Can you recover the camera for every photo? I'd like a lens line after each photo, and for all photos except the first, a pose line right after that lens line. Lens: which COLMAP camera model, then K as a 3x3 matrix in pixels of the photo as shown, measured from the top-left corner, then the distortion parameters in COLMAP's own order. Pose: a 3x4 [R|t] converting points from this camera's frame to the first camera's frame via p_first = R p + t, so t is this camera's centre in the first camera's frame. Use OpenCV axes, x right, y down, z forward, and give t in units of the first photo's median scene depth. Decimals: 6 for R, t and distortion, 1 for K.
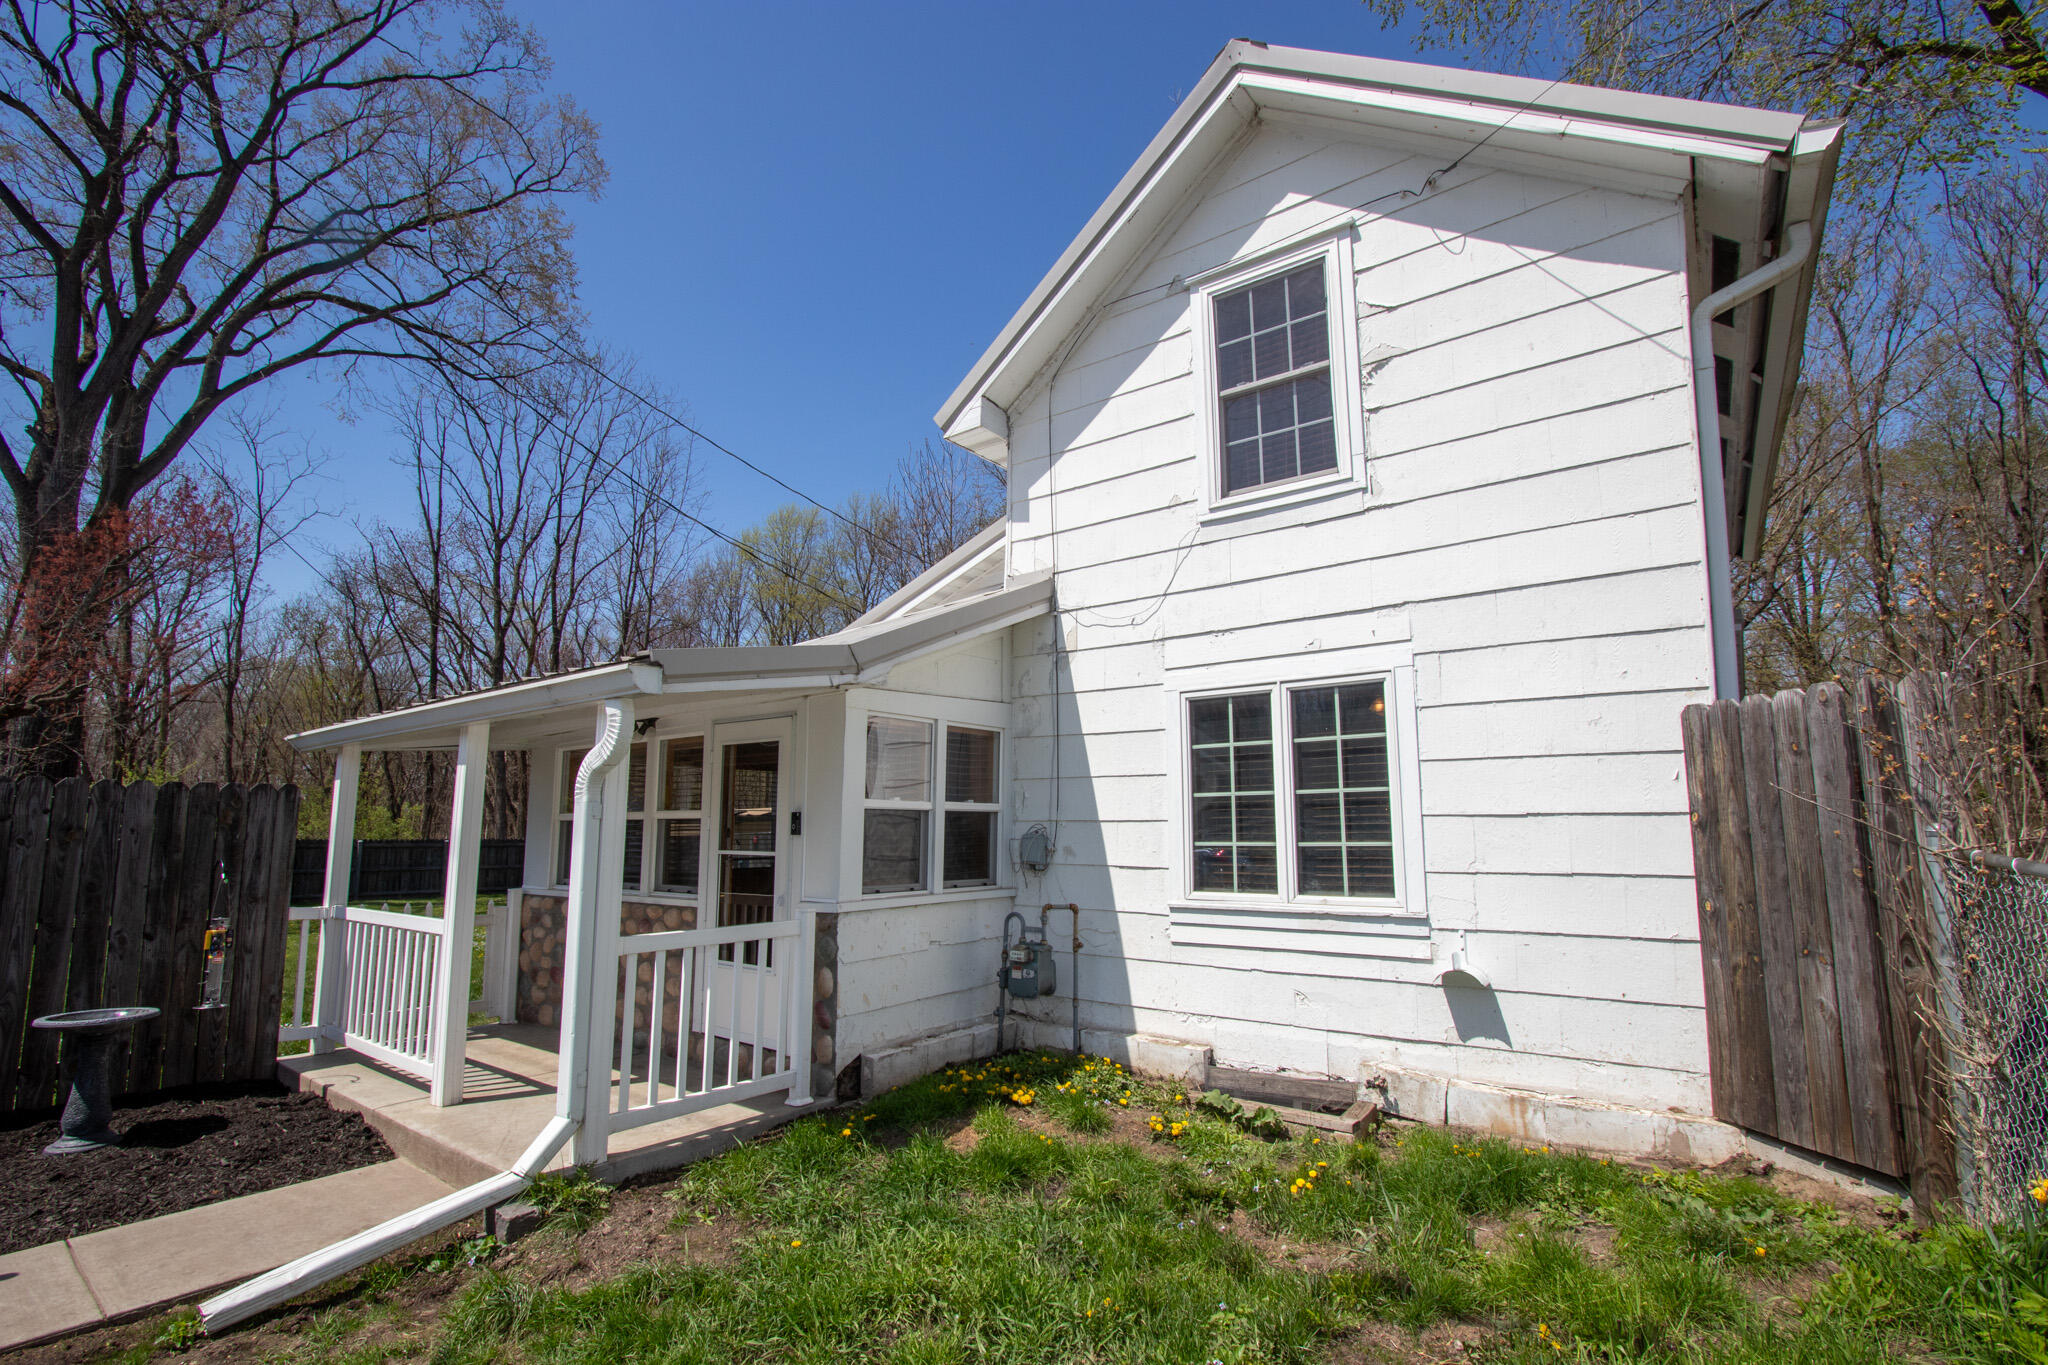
lens RADIAL K [[938.3, 0, 1010.3], [0, 938.3, 709.8], [0, 0, 1]] dist [-0.015424, 0.002190]
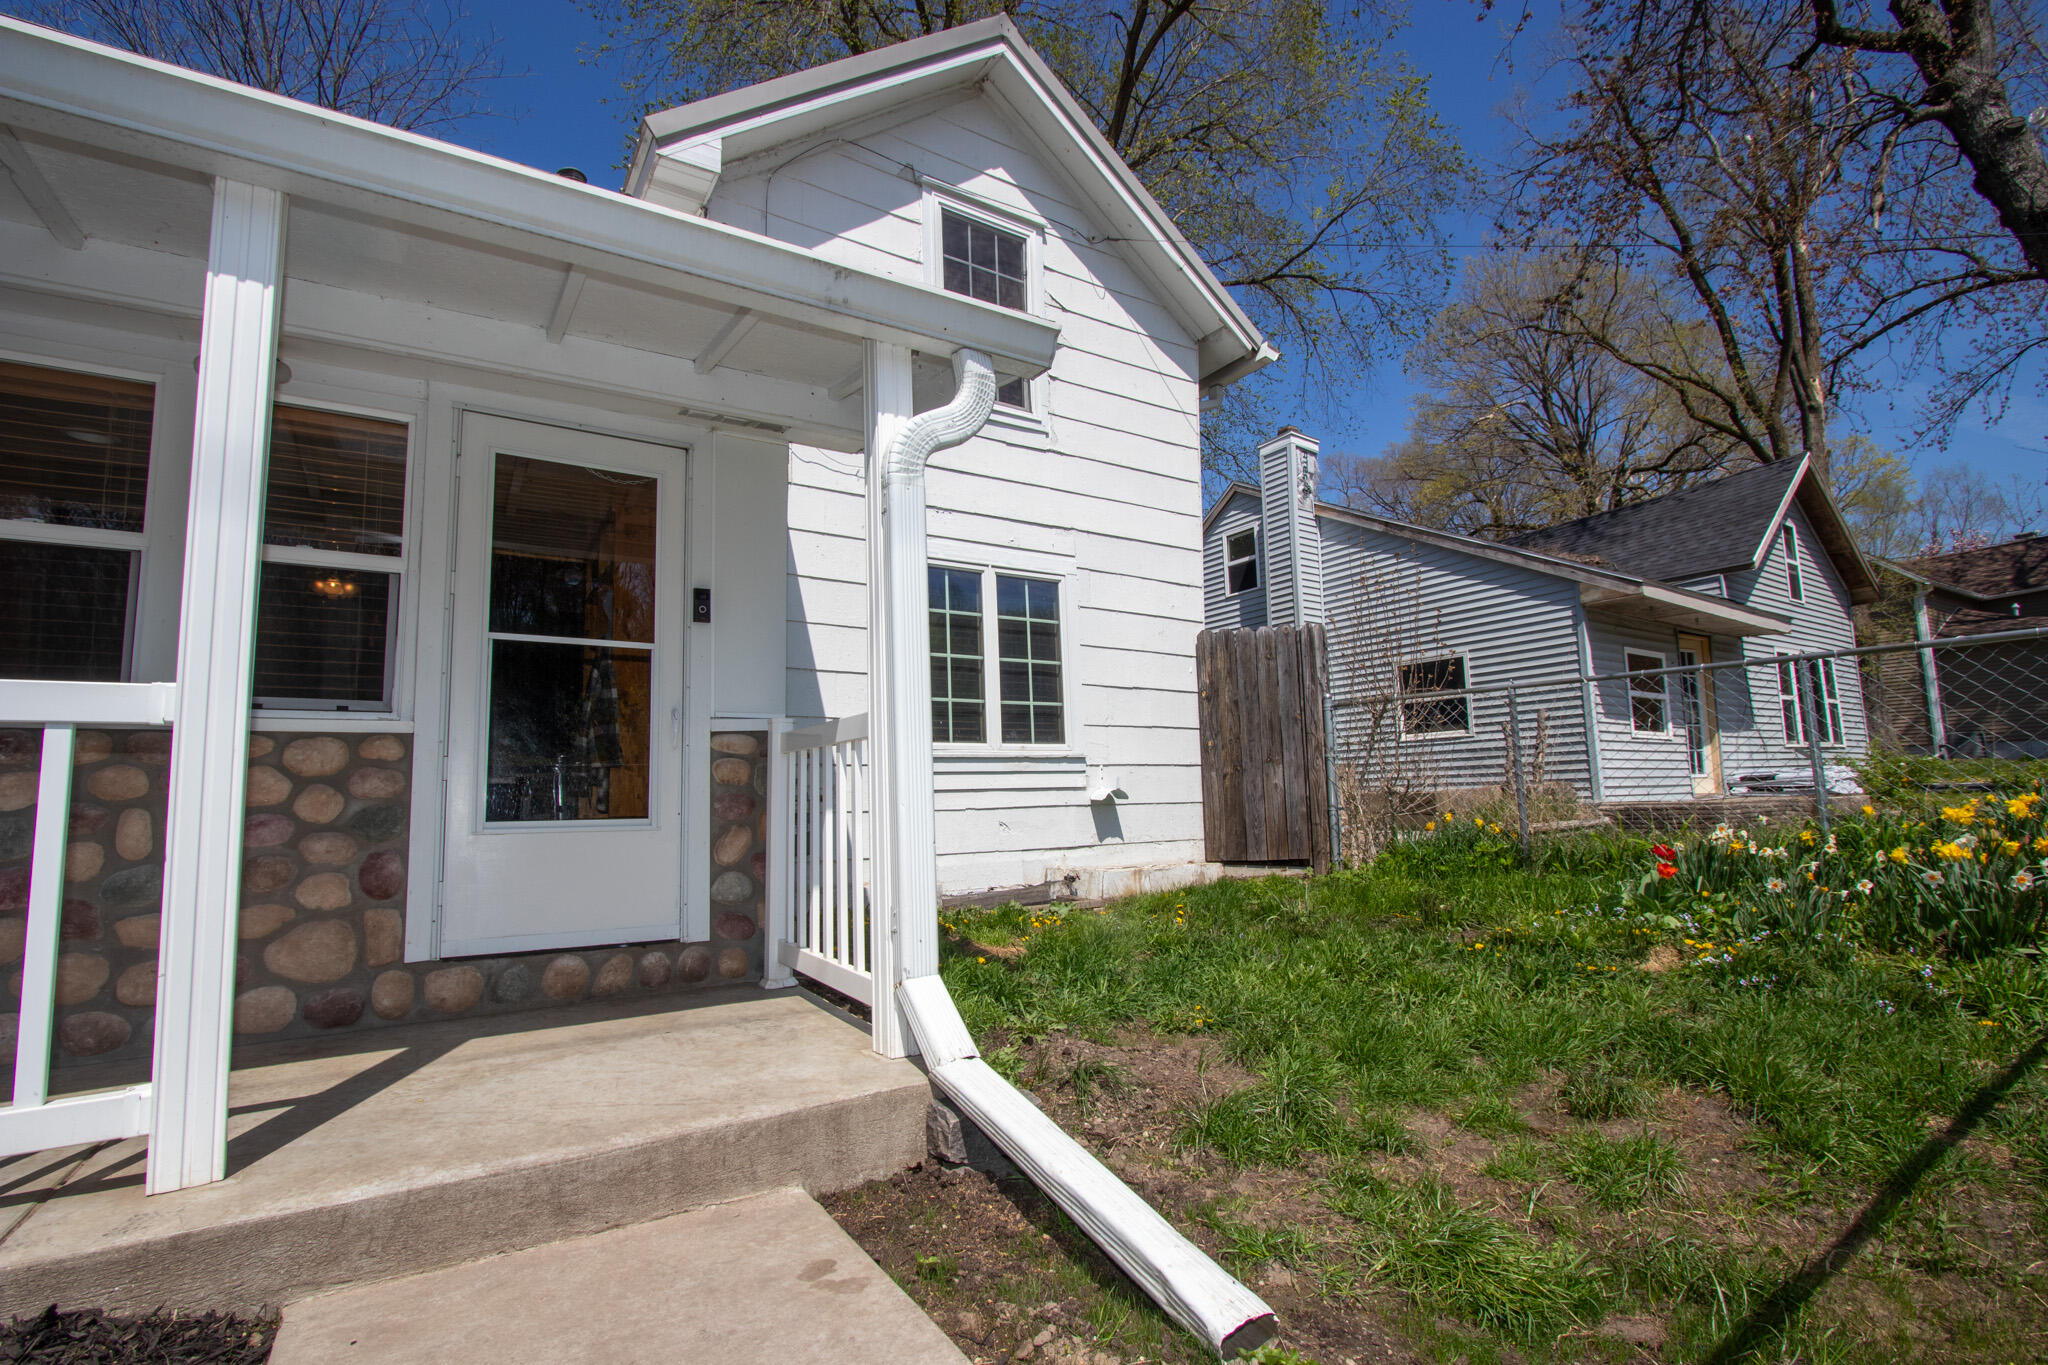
lens RADIAL K [[938.3, 0, 1005.3], [0, 938.3, 705.5], [0, 0, 1]] dist [-0.015424, 0.002190]
pose [[0.348662, 0.093710, 0.932552, -0.820749], [-0.094829, 0.993410, -0.064371, 0.227206], [-0.932439, -0.065989, 0.355251, 0.573305]]
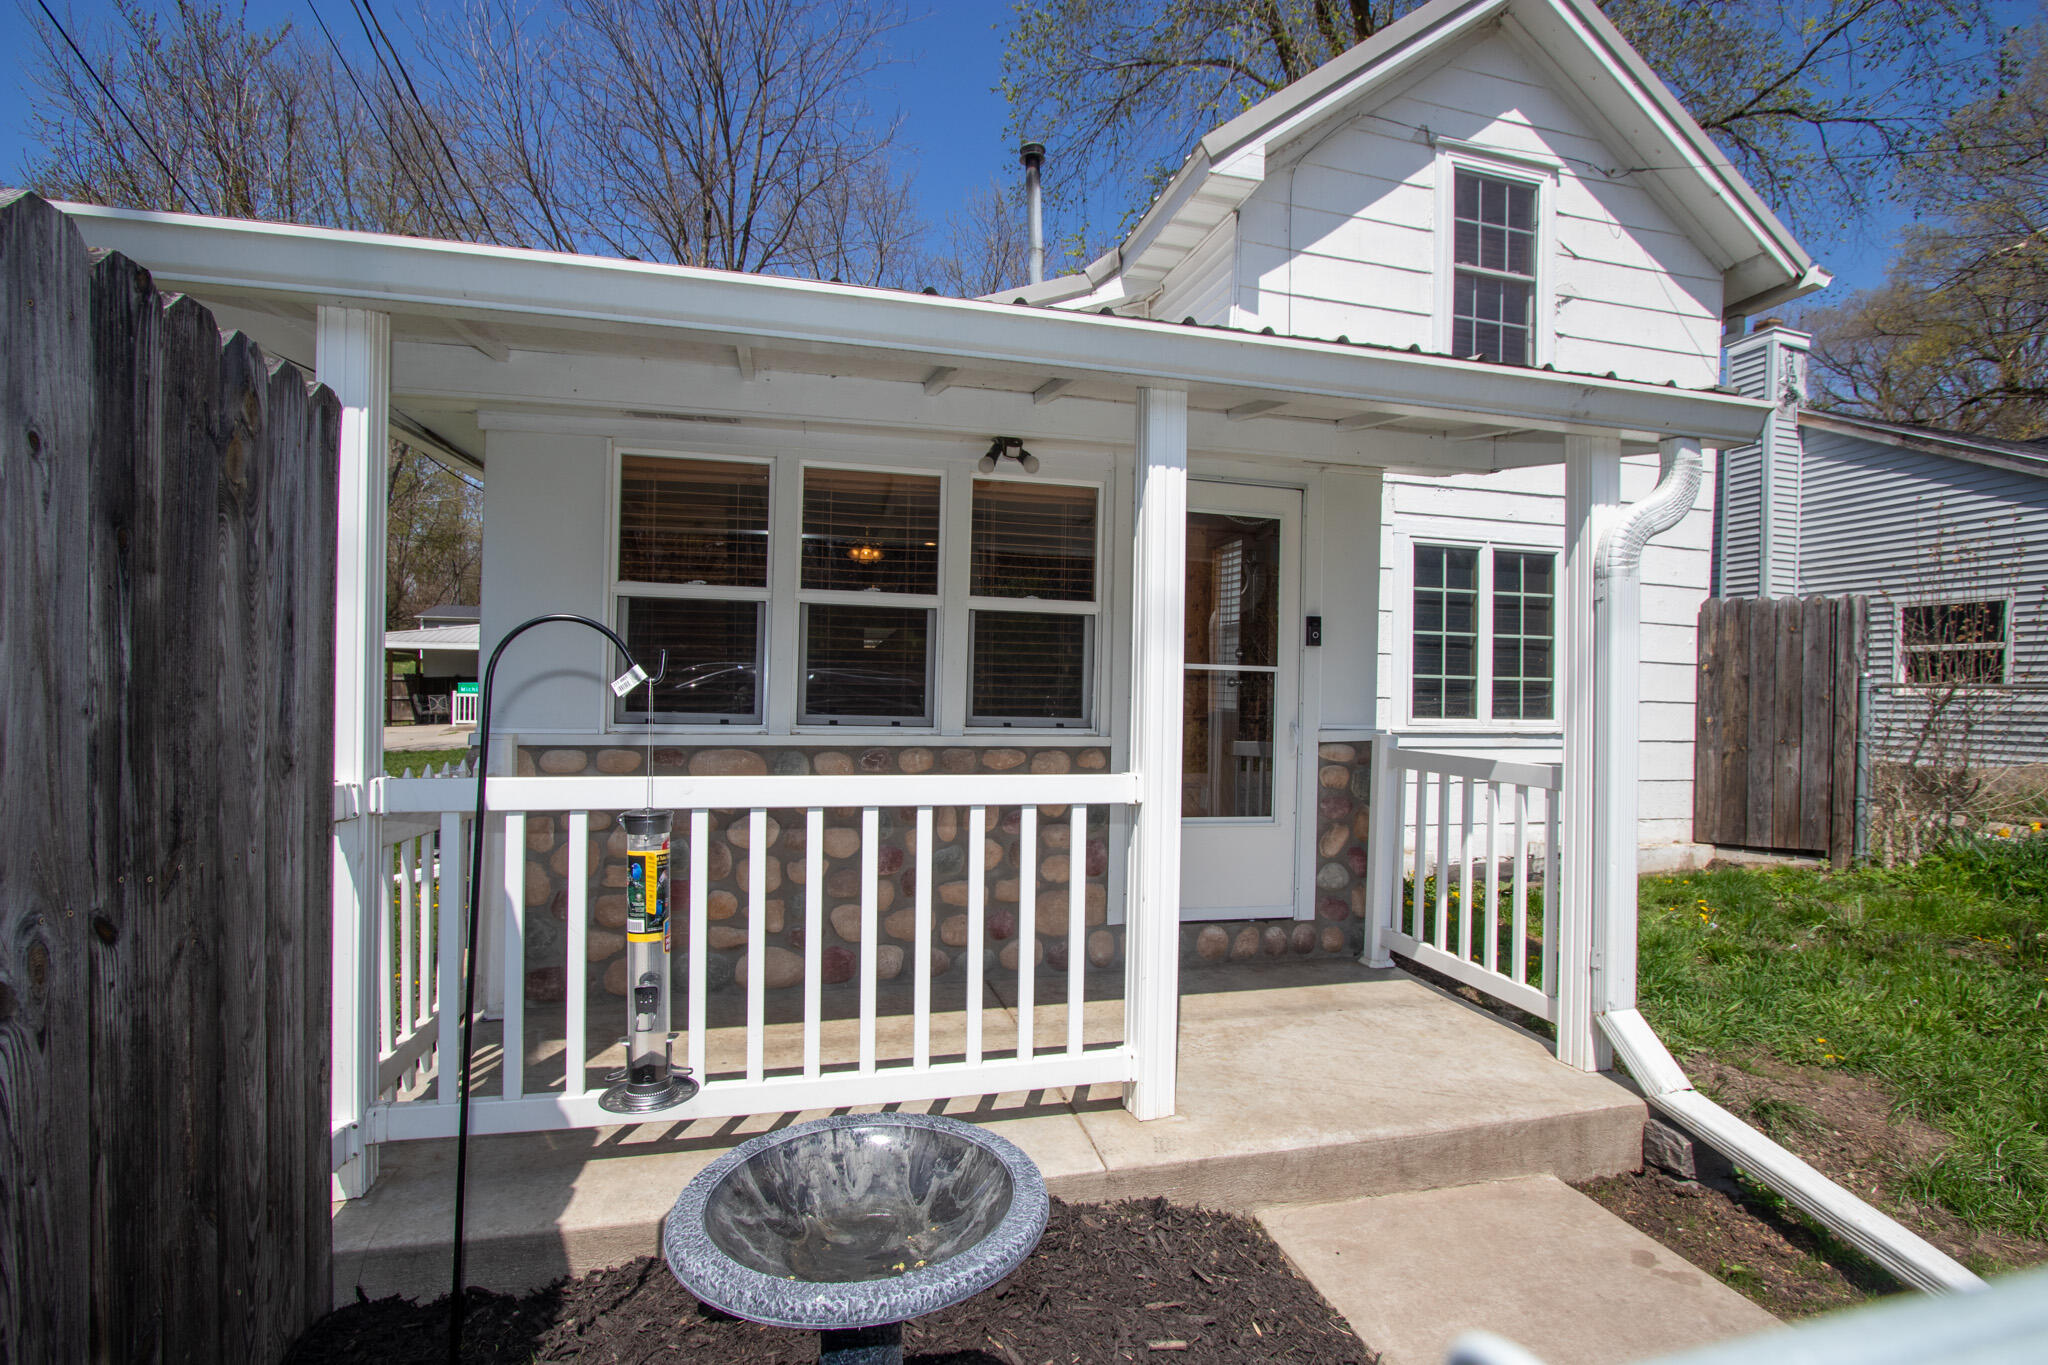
lens RADIAL K [[938.3, 0, 1014.5], [0, 938.3, 704.0], [0, 0, 1]] dist [-0.015424, 0.002190]
pose [[0.615381, 0.011057, 0.788152, -1.043133], [-0.120978, 0.989379, 0.080579, 0.155484], [-0.778891, -0.144936, 0.610183, 0.745550]]
